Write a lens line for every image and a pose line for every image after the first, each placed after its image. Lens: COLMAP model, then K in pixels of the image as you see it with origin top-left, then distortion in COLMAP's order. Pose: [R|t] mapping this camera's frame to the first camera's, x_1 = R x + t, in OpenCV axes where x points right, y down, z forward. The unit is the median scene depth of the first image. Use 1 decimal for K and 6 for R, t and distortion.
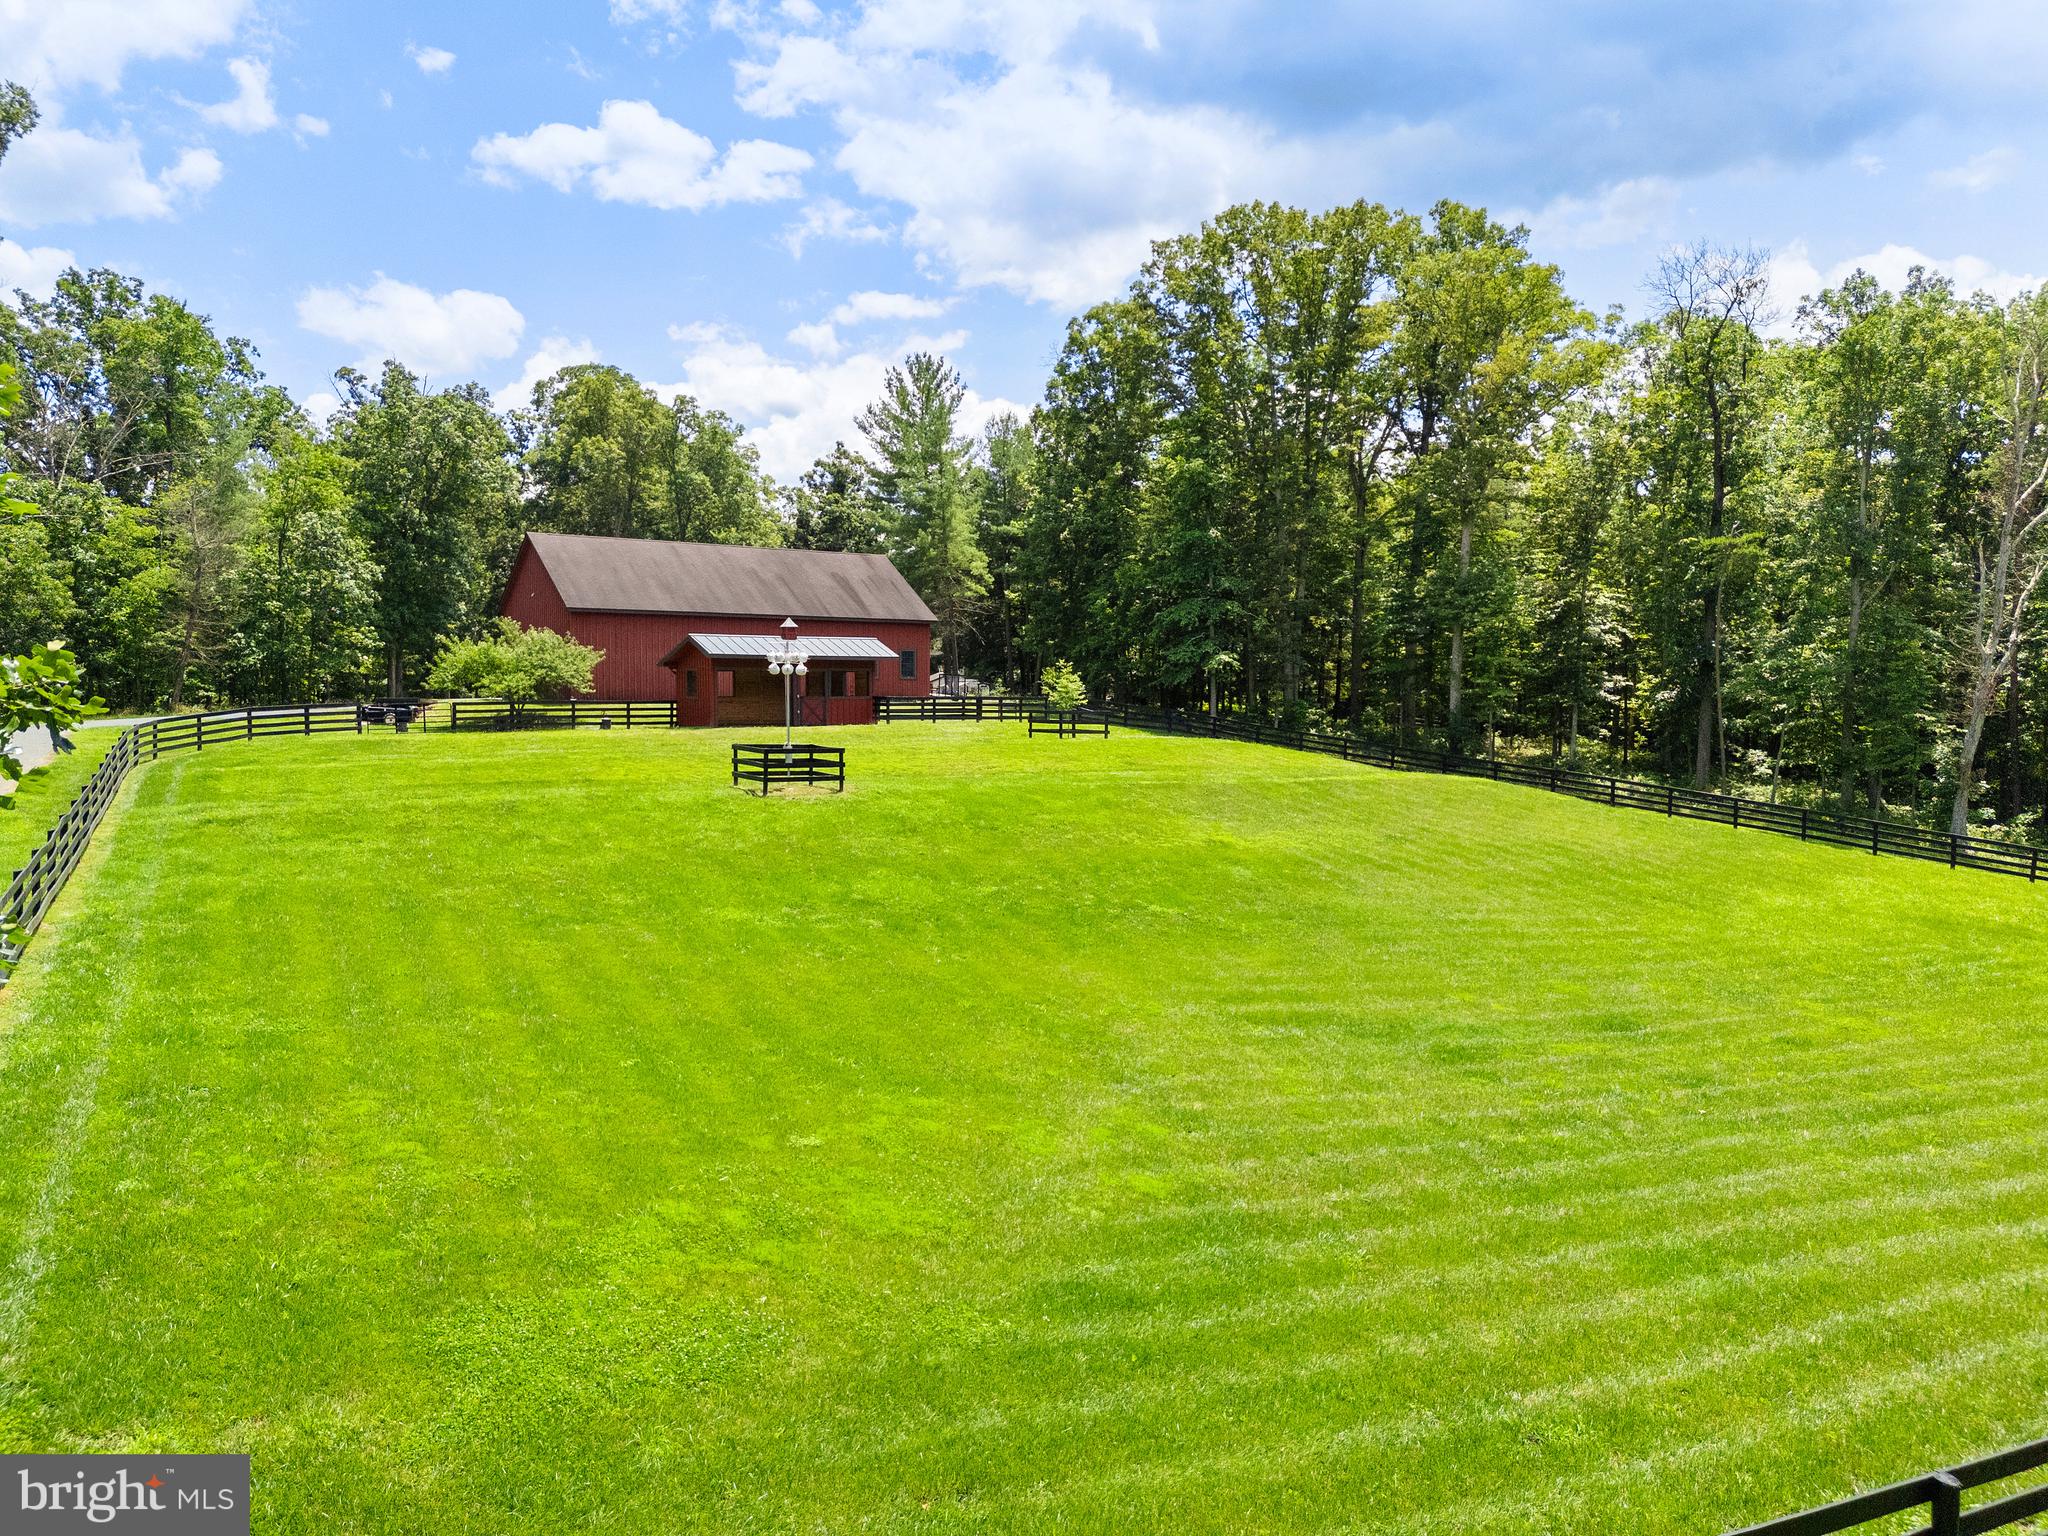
lens RADIAL K [[1286.6, 0, 1022.8], [0, 1286.6, 745.4], [0, 0, 1]] dist [-0.002130, -0.001726]
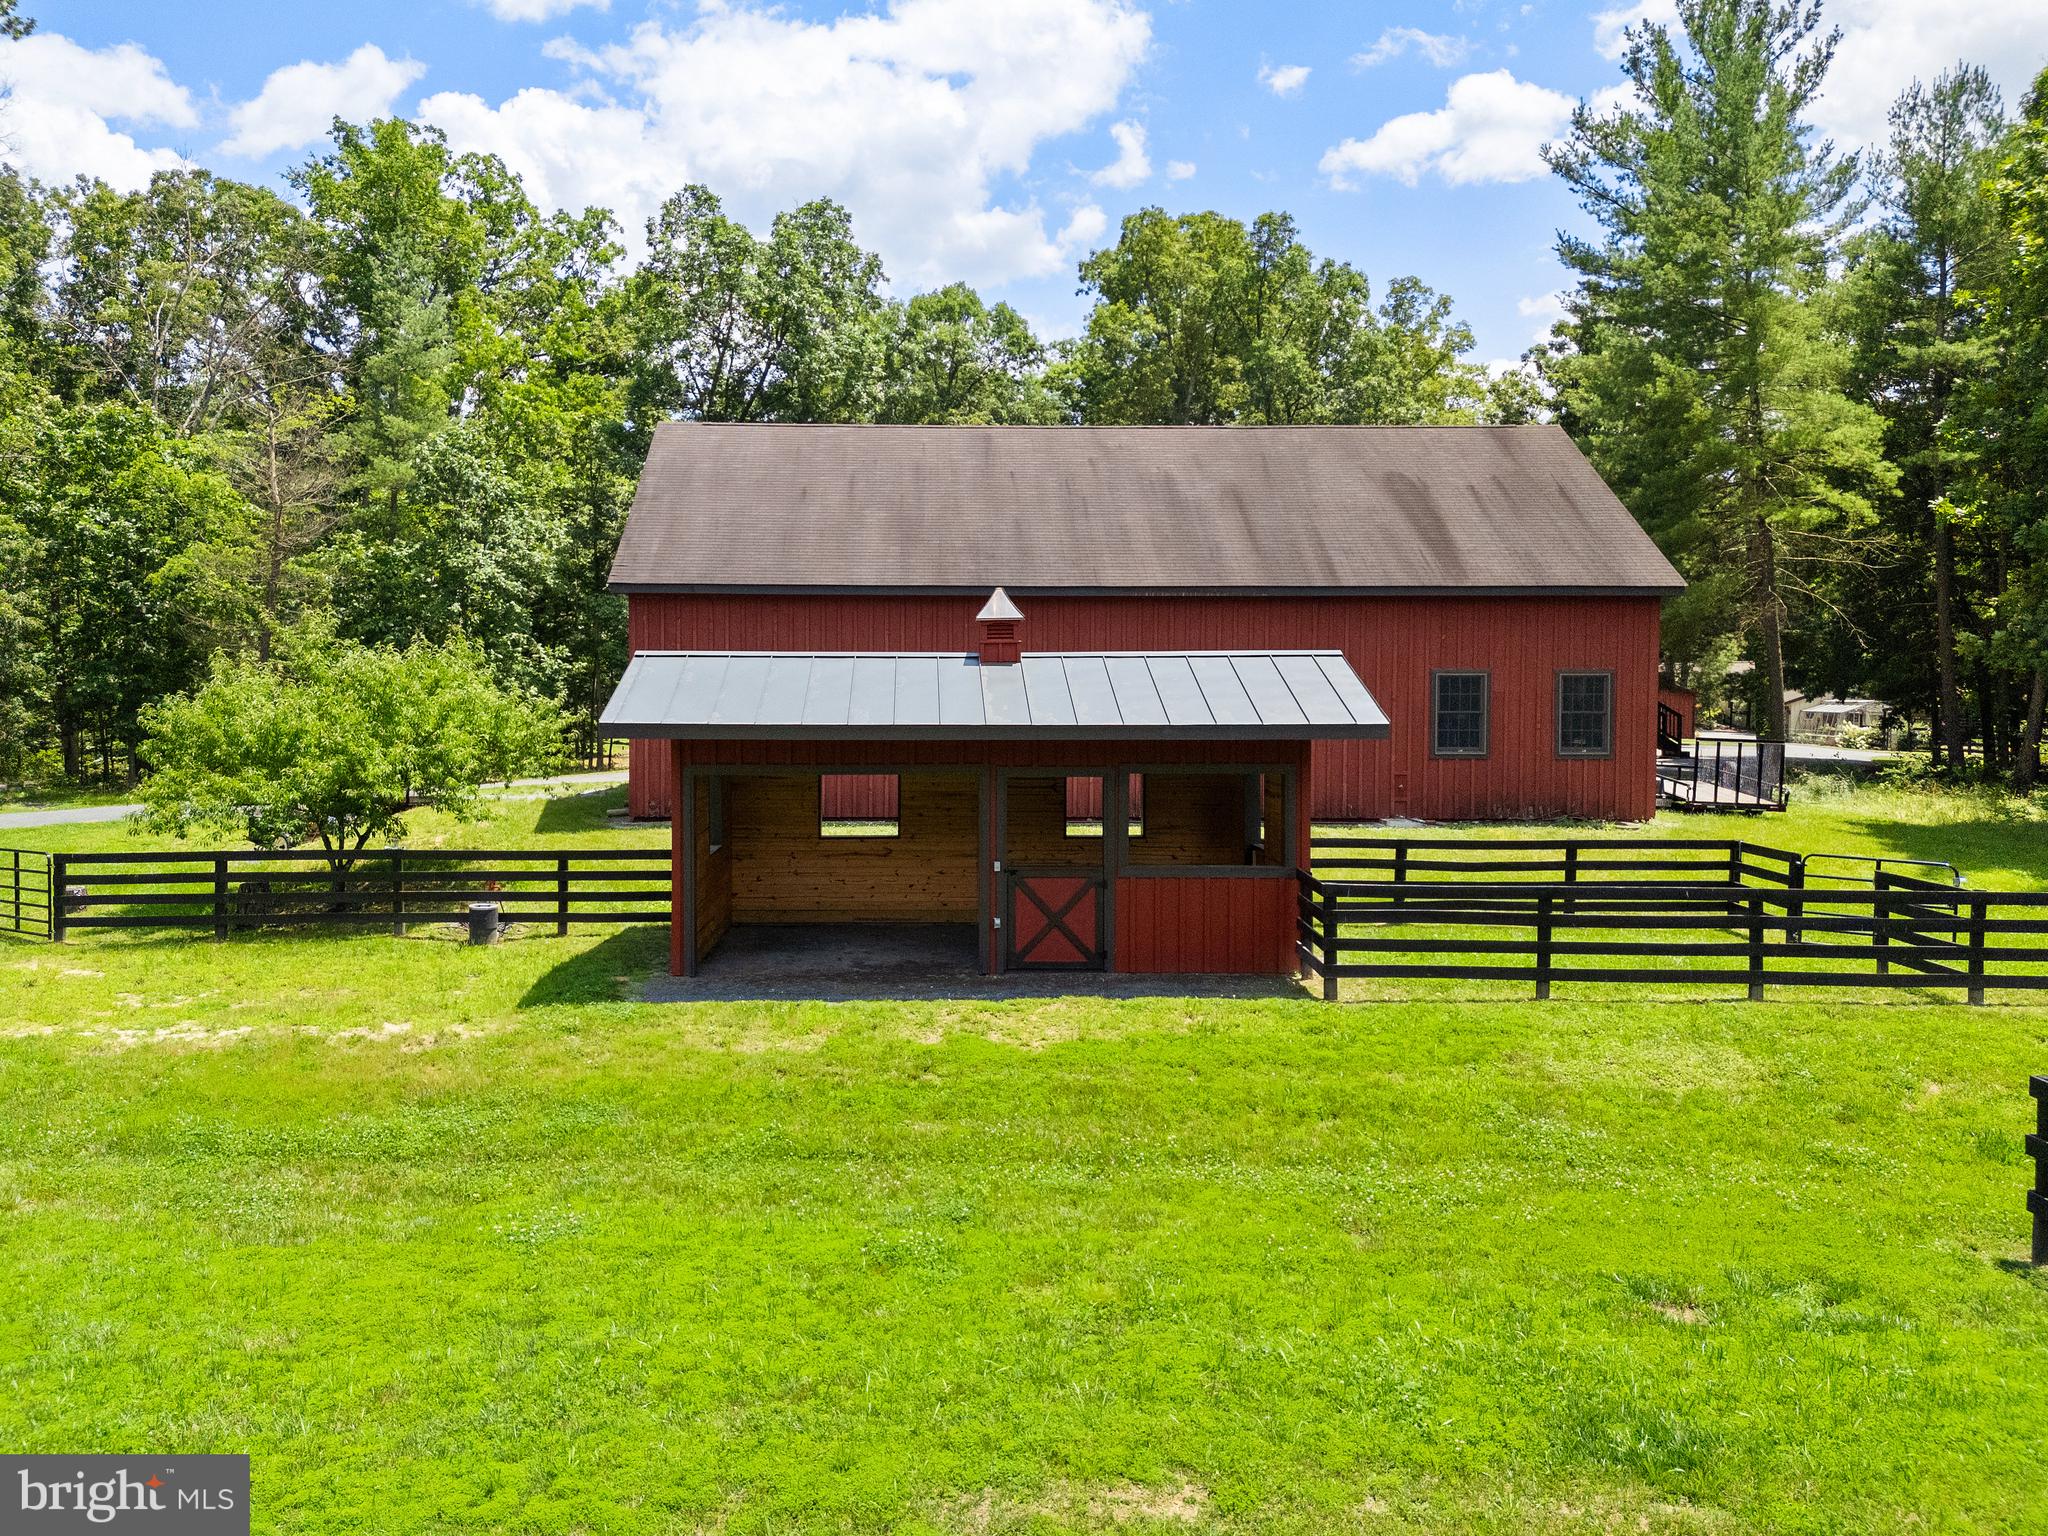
lens RADIAL K [[1286.6, 0, 1022.8], [0, 1286.6, 745.4], [0, 0, 1]] dist [-0.002130, -0.001726]
pose [[0.810369, 0.031734, -0.585060, -0.007514], [-0.027537, 0.999492, 0.016071, -0.045458], [0.585273, 0.003088, 0.810831, 0.508686]]
